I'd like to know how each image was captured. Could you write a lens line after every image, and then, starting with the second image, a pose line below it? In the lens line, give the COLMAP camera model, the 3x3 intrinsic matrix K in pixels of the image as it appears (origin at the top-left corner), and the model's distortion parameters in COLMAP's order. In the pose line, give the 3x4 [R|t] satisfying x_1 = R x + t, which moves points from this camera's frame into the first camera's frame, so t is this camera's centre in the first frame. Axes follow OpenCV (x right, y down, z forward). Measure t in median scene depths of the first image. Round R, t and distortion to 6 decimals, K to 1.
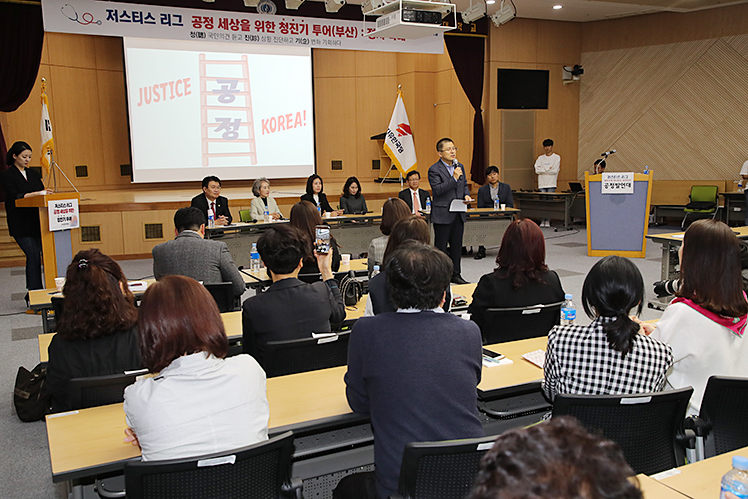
lens RADIAL K [[730.5, 0, 373.3], [0, 730.5, 250.7], [0, 0, 1]] dist [0.090498, 0.000000]
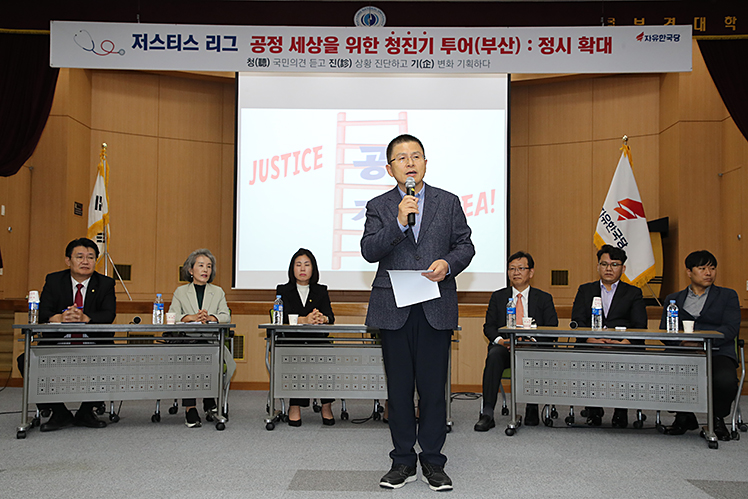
lens RADIAL K [[861.8, 0, 387.2], [0, 861.8, 251.8], [0, 0, 1]] dist [0.128827, 0.000000]
pose [[0.886276, 0.000811, -0.463157, 0.227033], [-0.089997, 0.981240, -0.170496, 0.002925], [0.454330, 0.192789, 0.869722, 0.381344]]
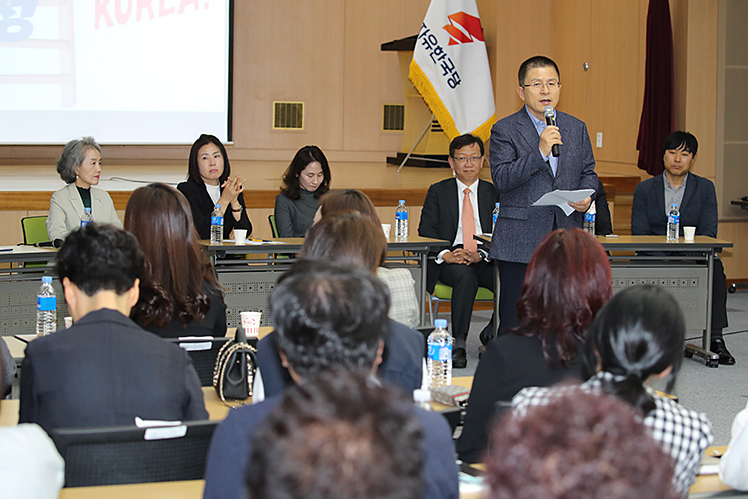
lens RADIAL K [[2179.4, 0, 374.8], [0, 2179.4, 247.6], [0, 0, 1]] dist [-0.206661, 0.000000]
pose [[0.999074, 0.036212, -0.023255, 0.030666], [-0.037515, 0.997595, -0.058282, 0.018970], [0.021089, 0.059101, 0.998029, -0.143936]]
